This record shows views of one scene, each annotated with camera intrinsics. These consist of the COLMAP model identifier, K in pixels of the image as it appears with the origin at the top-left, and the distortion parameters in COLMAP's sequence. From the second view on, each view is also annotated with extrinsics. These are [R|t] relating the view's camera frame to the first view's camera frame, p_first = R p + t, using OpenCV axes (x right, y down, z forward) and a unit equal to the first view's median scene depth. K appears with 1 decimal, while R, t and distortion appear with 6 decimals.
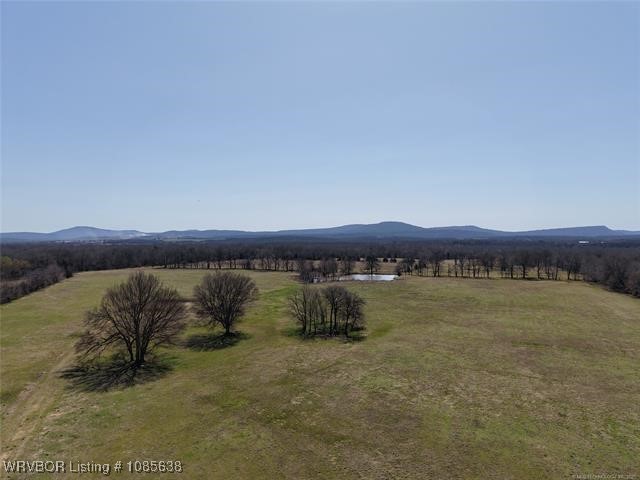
lens RADIAL K [[430.9, 0, 322.8], [0, 430.9, 241.5], [0, 0, 1]] dist [0.001879, -0.003084]
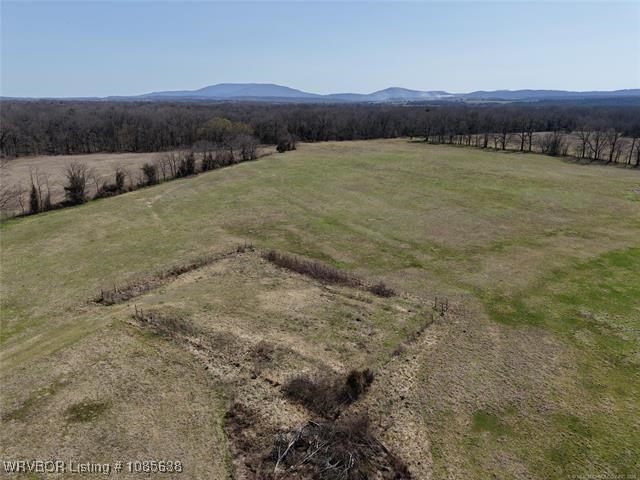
lens RADIAL K [[430.9, 0, 322.8], [0, 430.9, 241.5], [0, 0, 1]] dist [0.001879, -0.003084]
pose [[0.783154, 0.199772, -0.588864, -0.047641], [-0.010535, 0.951116, 0.308656, 0.001013], [0.621739, -0.235521, 0.746974, 0.319656]]
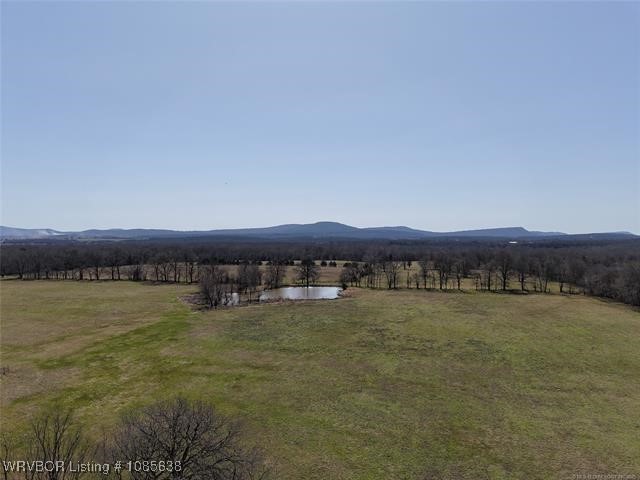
lens RADIAL K [[430.9, 0, 322.8], [0, 430.9, 241.5], [0, 0, 1]] dist [0.001879, -0.003084]
pose [[0.989126, 0.001614, 0.147061, 0.024875], [-0.001625, 0.999999, -0.000044, -0.001117], [-0.147061, -0.000195, 0.989127, 0.213804]]
